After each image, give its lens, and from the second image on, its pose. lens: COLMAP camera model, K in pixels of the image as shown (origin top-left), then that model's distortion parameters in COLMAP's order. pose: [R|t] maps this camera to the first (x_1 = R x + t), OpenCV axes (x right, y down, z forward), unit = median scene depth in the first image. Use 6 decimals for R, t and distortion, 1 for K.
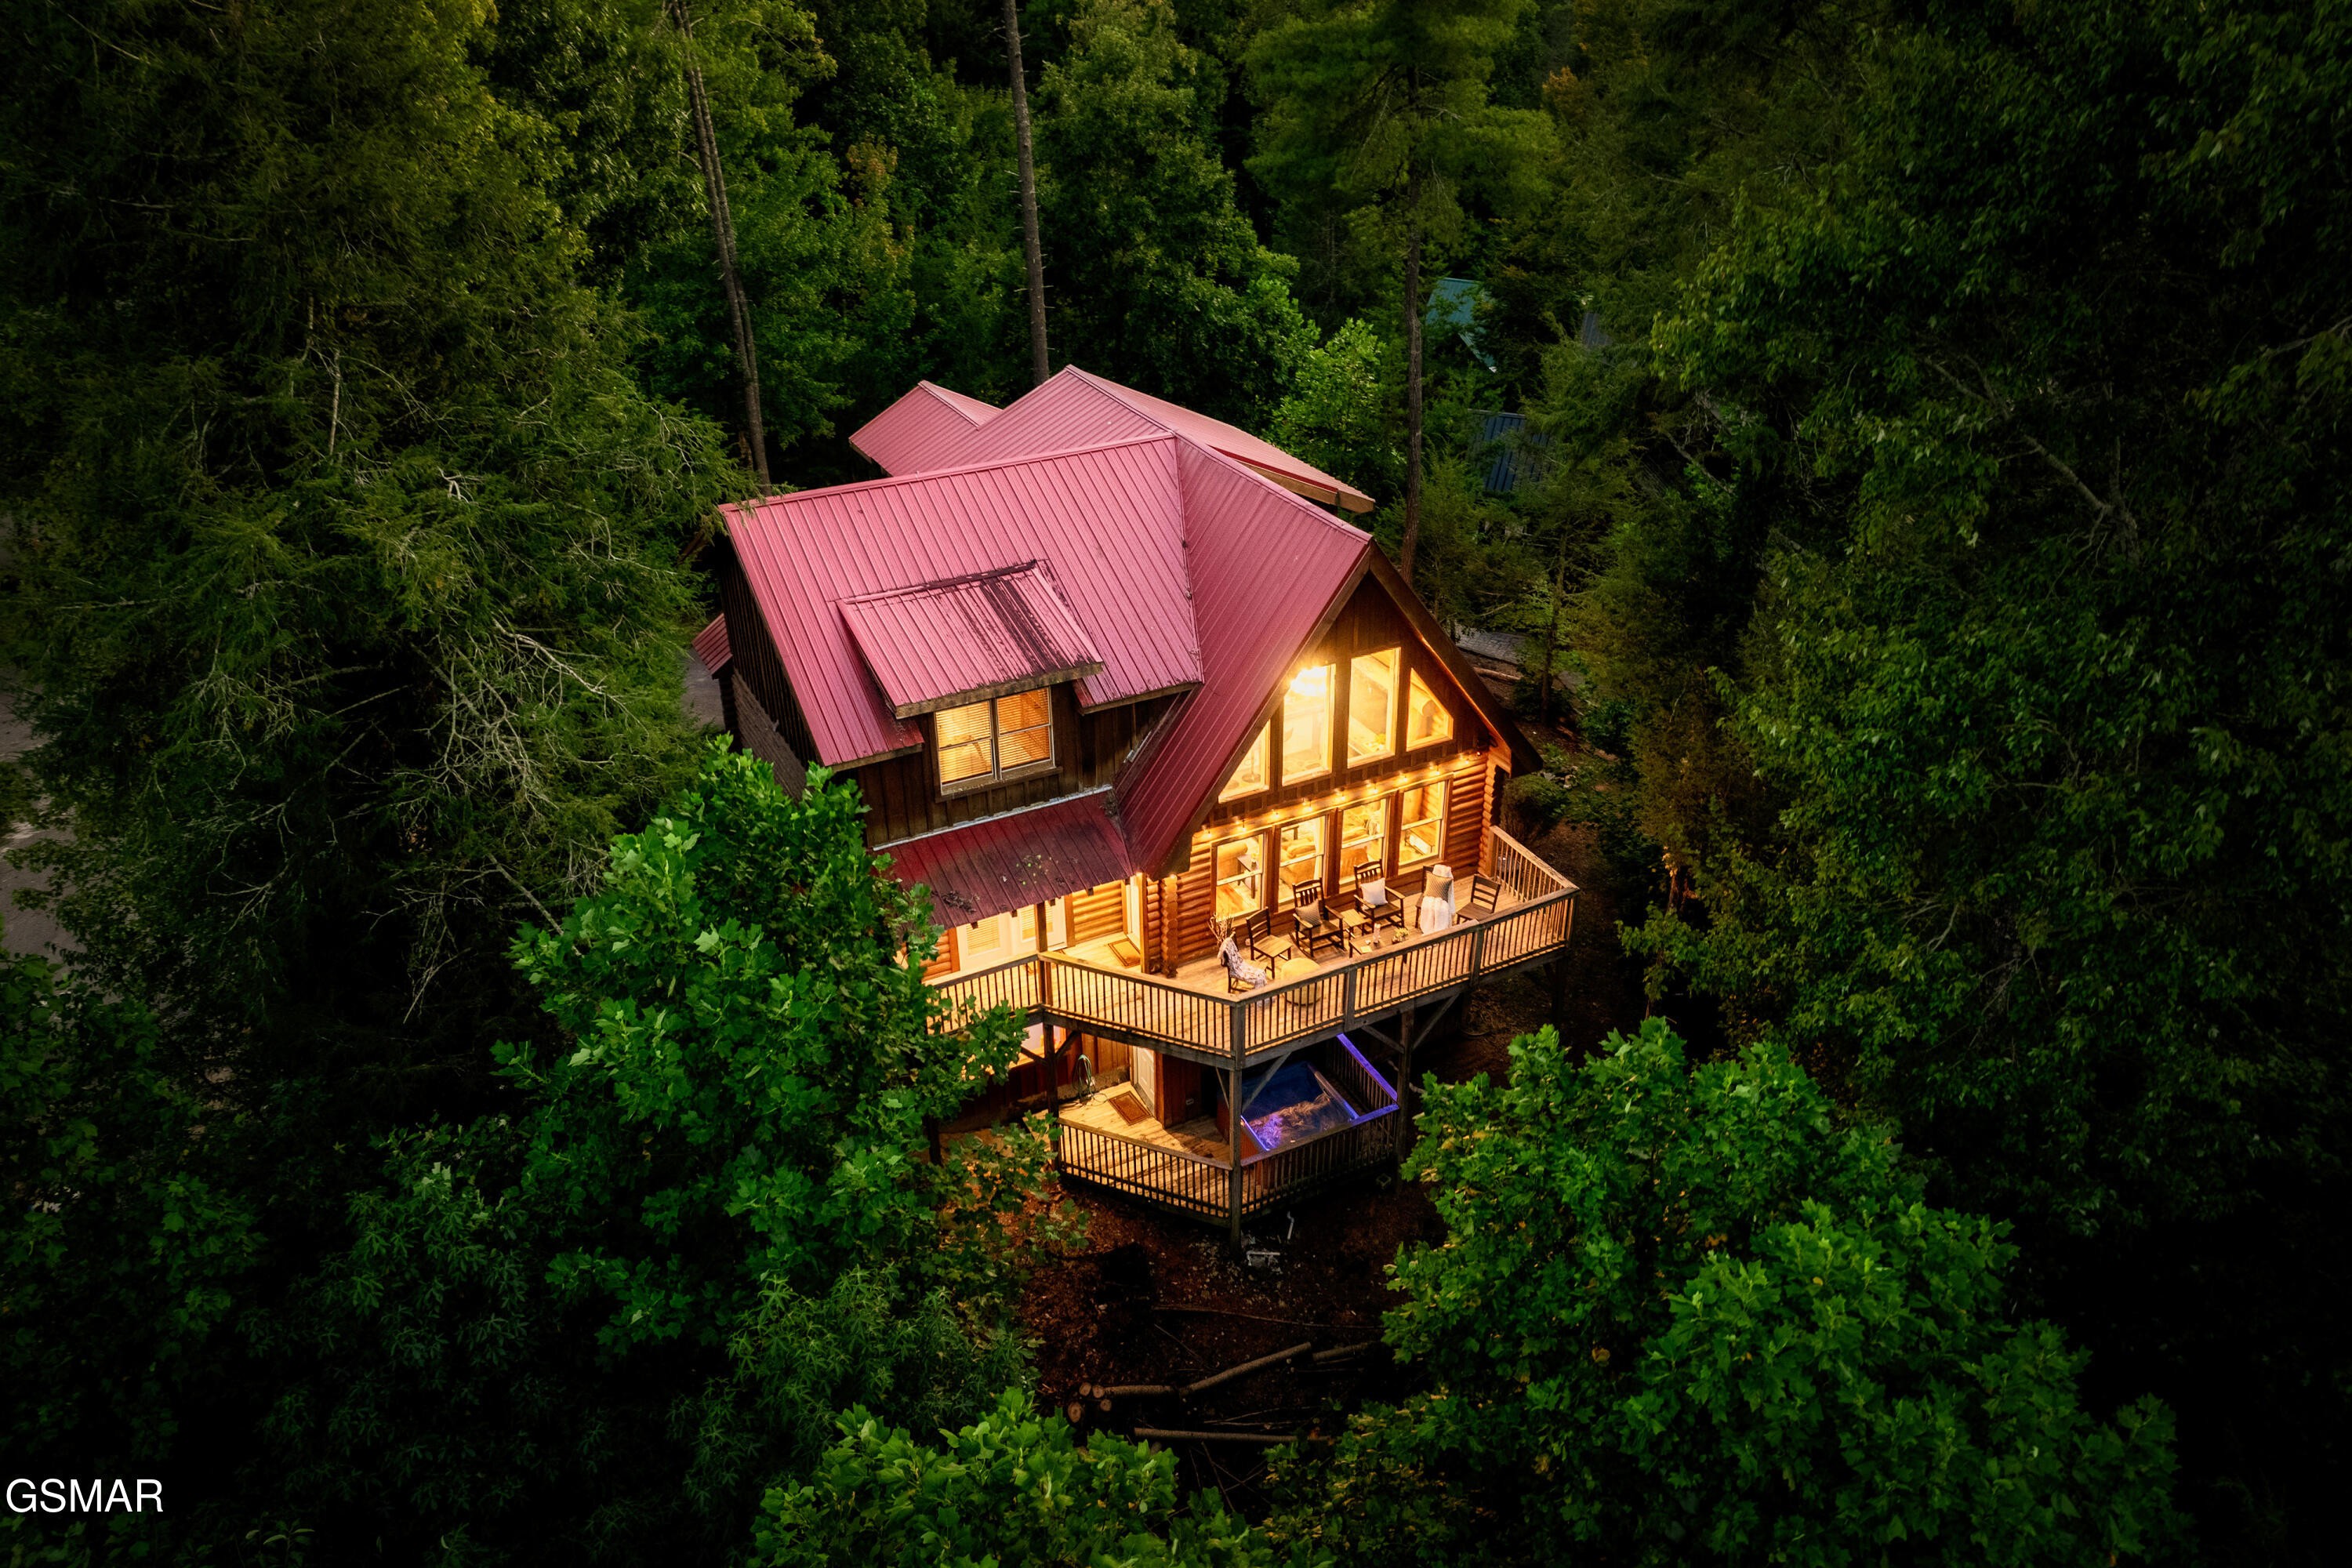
lens RADIAL K [[1625.8, 0, 1164.9], [0, 1625.8, 774.3], [0, 0, 1]] dist [-0.032324, -0.001477]
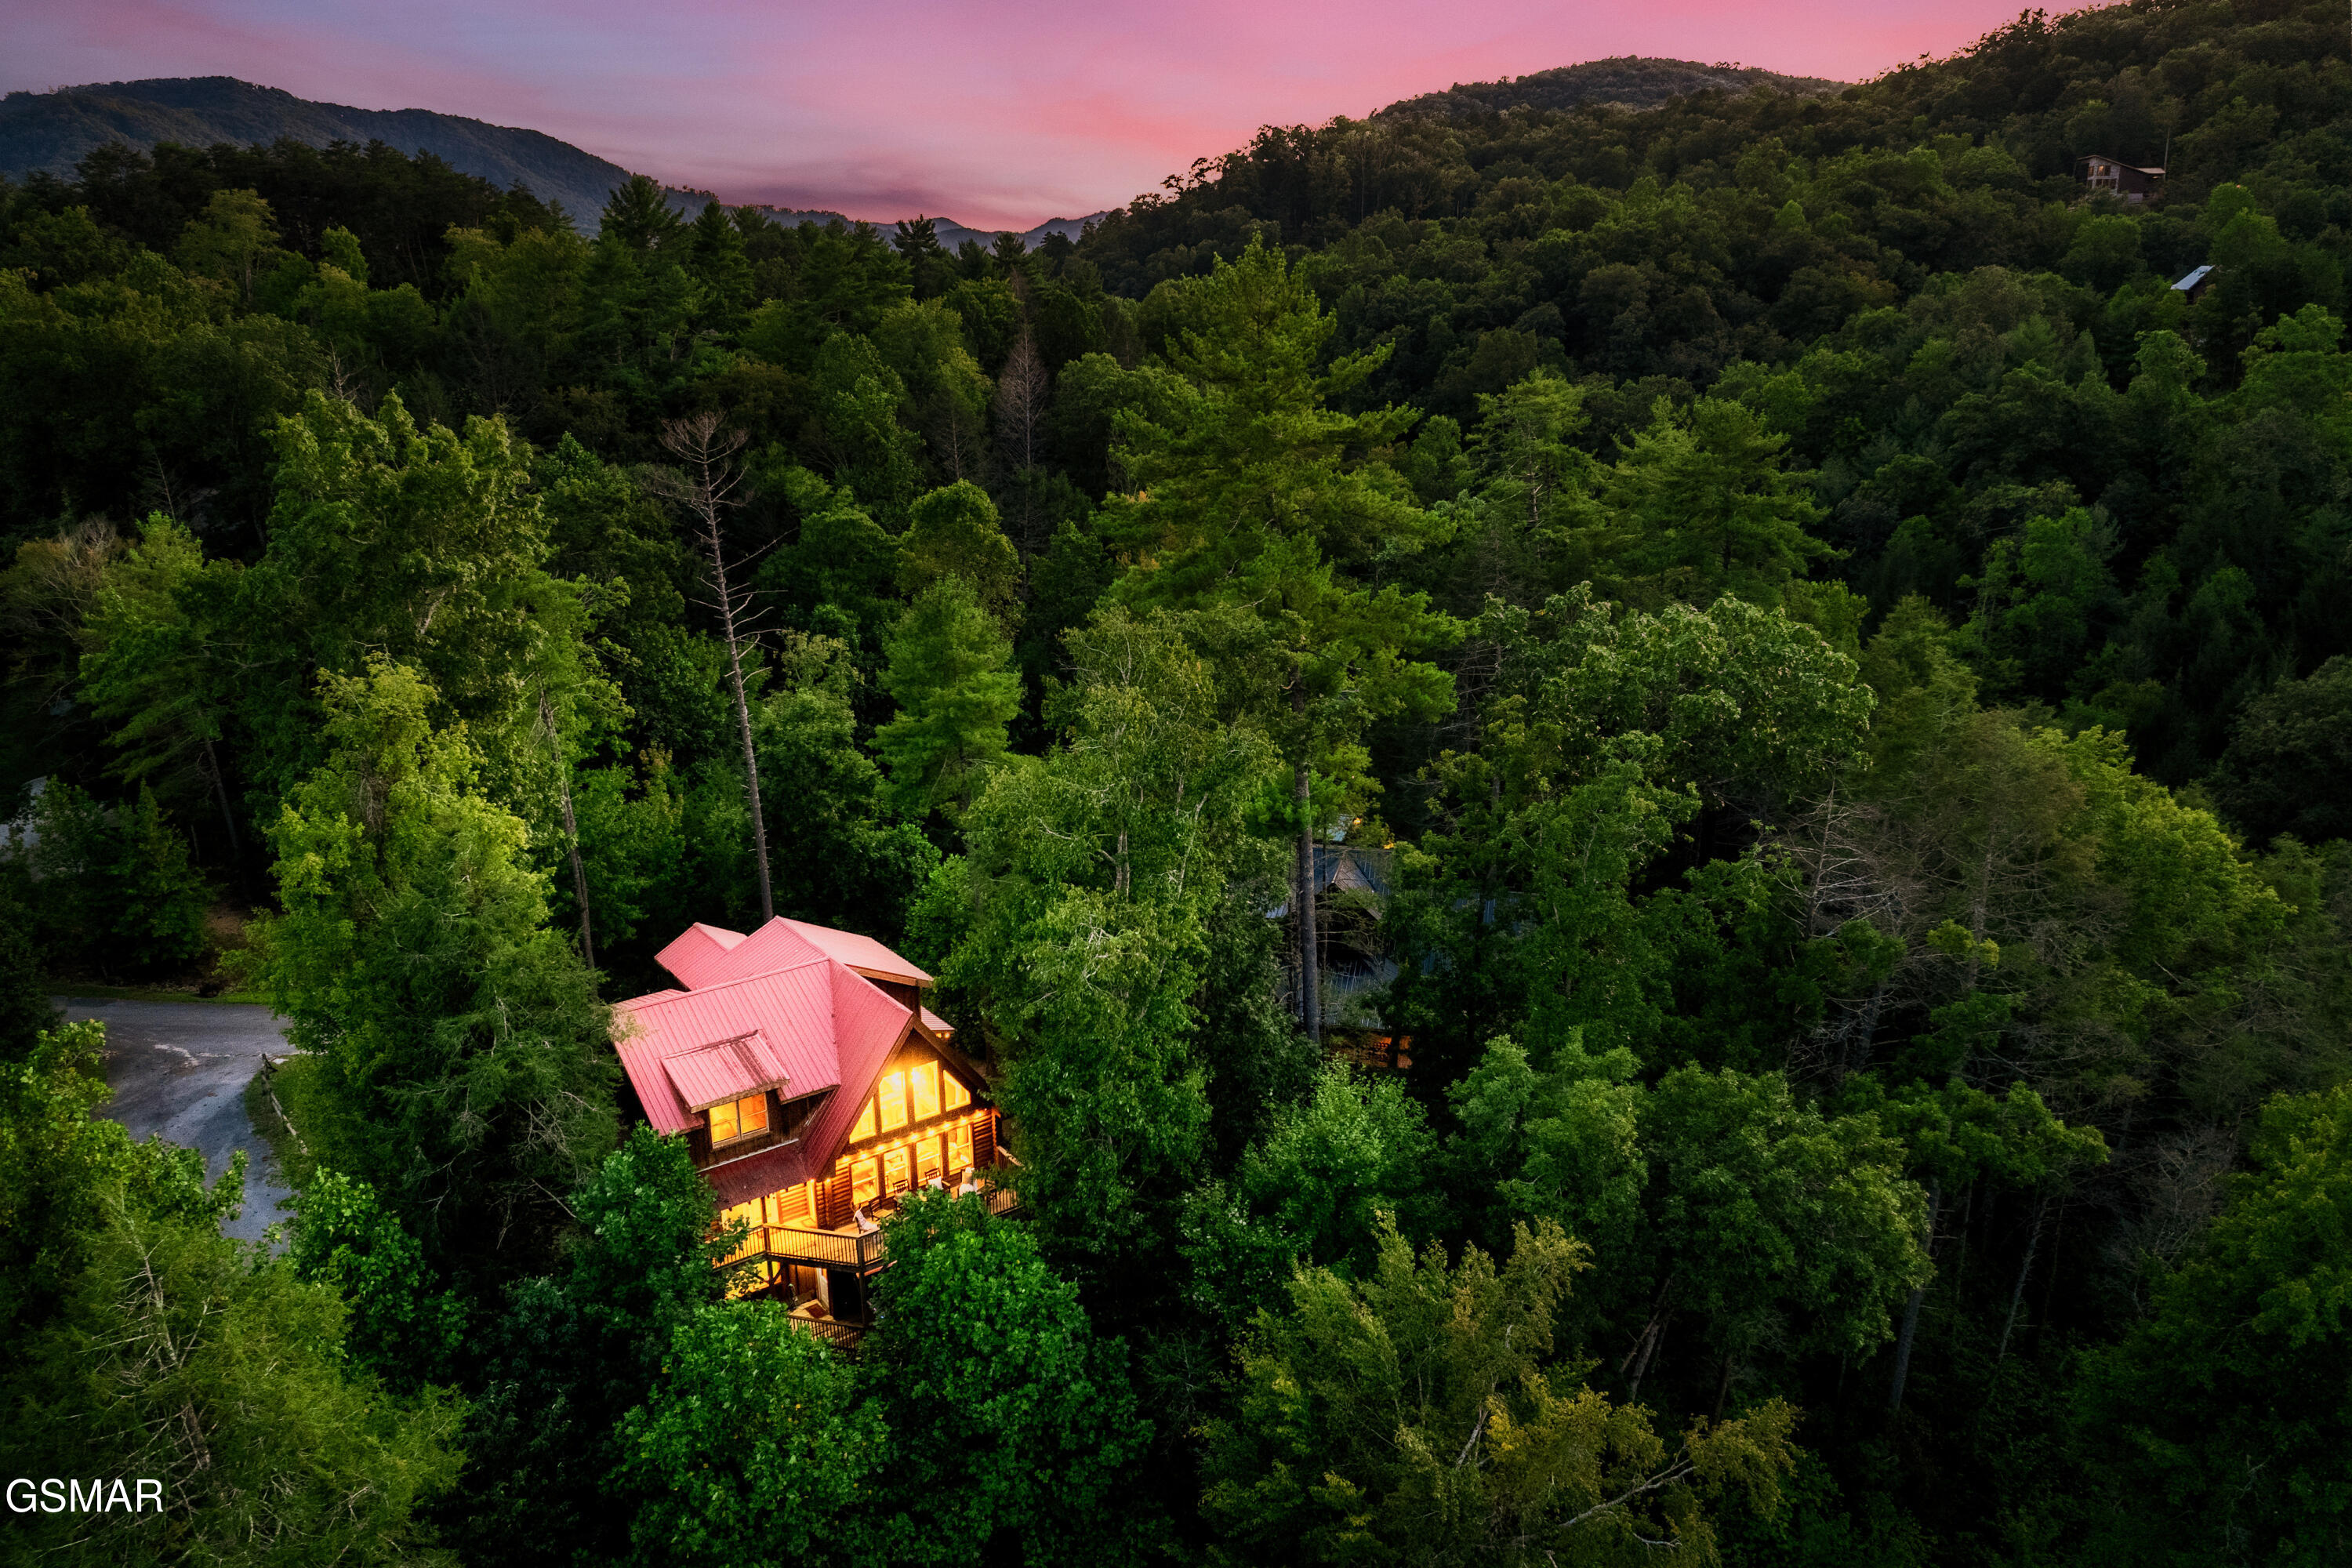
lens RADIAL K [[1625.8, 0, 1164.9], [0, 1625.8, 774.3], [0, 0, 1]] dist [-0.032324, -0.001477]
pose [[0.987632, -0.044779, 0.150260, 0.136670], [0.077134, 0.973122, -0.216987, 0.038558], [-0.136505, 0.225894, 0.964541, -1.129212]]
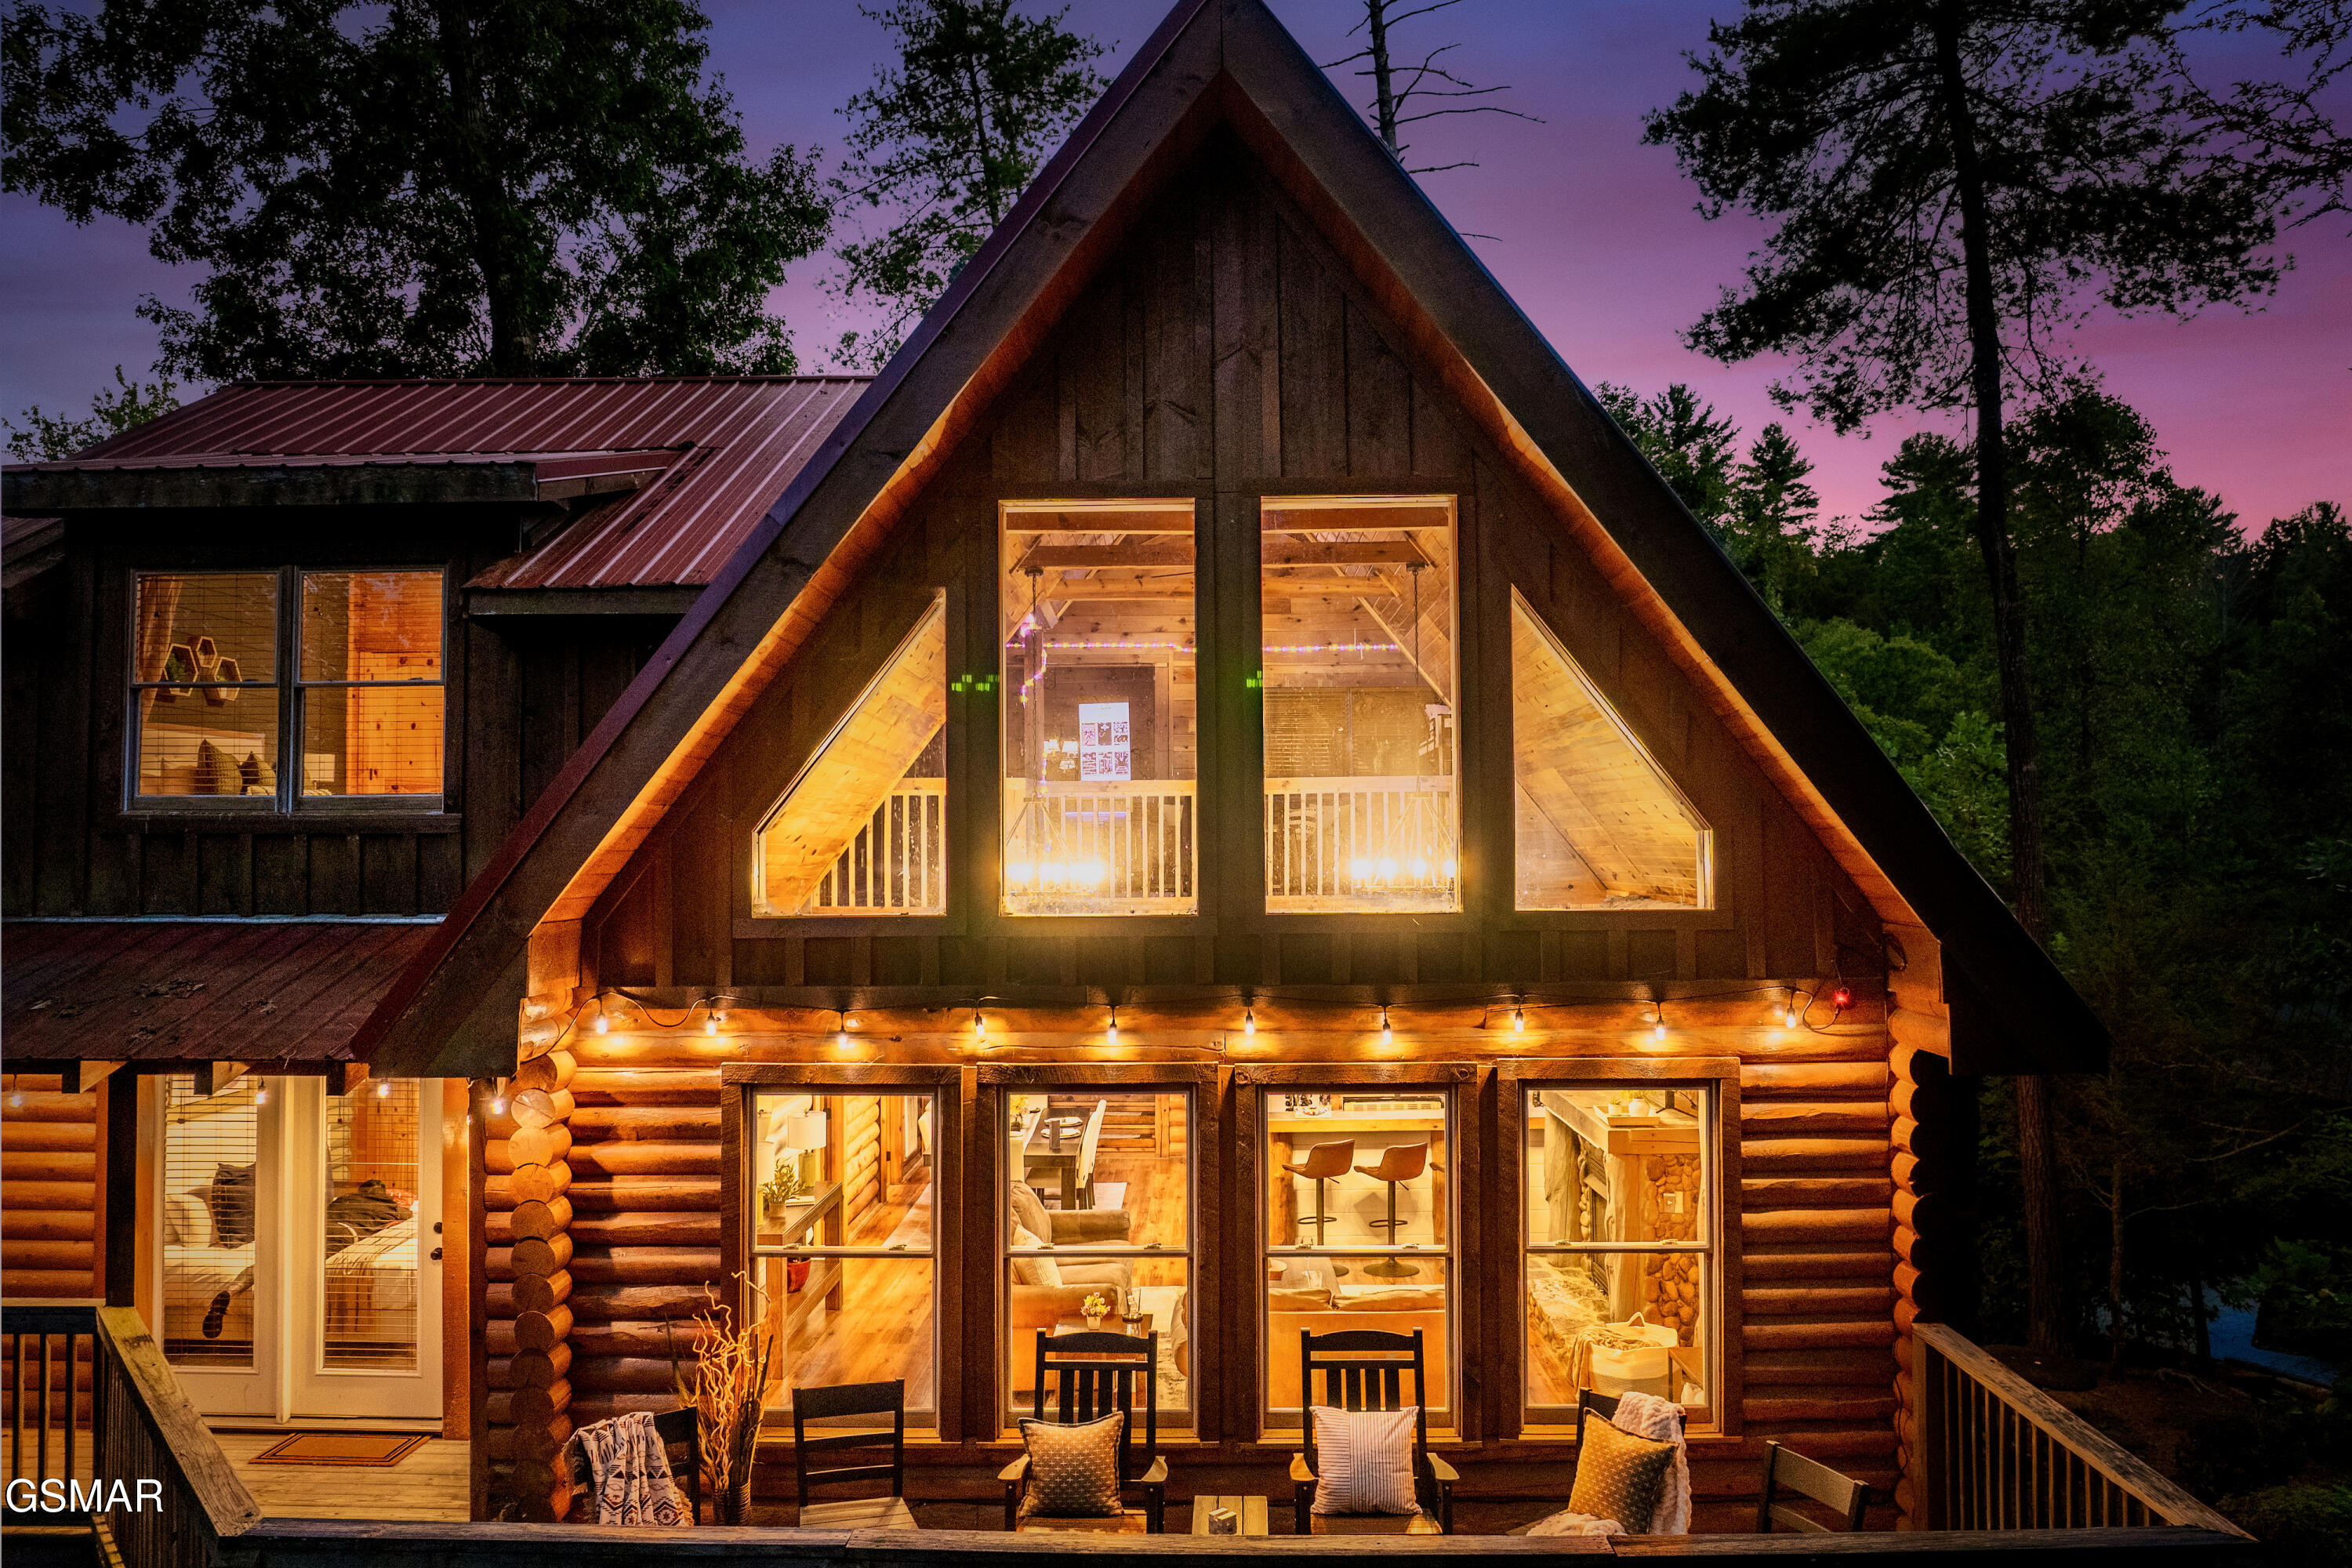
lens RADIAL K [[1760.1, 0, 1179.9], [0, 1760.1, 749.7], [0, 0, 1]] dist [-0.034485, 0.005542]
pose [[0.868043, -0.013032, -0.496317, 0.255789], [-0.234906, 0.869906, -0.433684, 0.108725], [0.437401, 0.493045, 0.752055, 0.760449]]
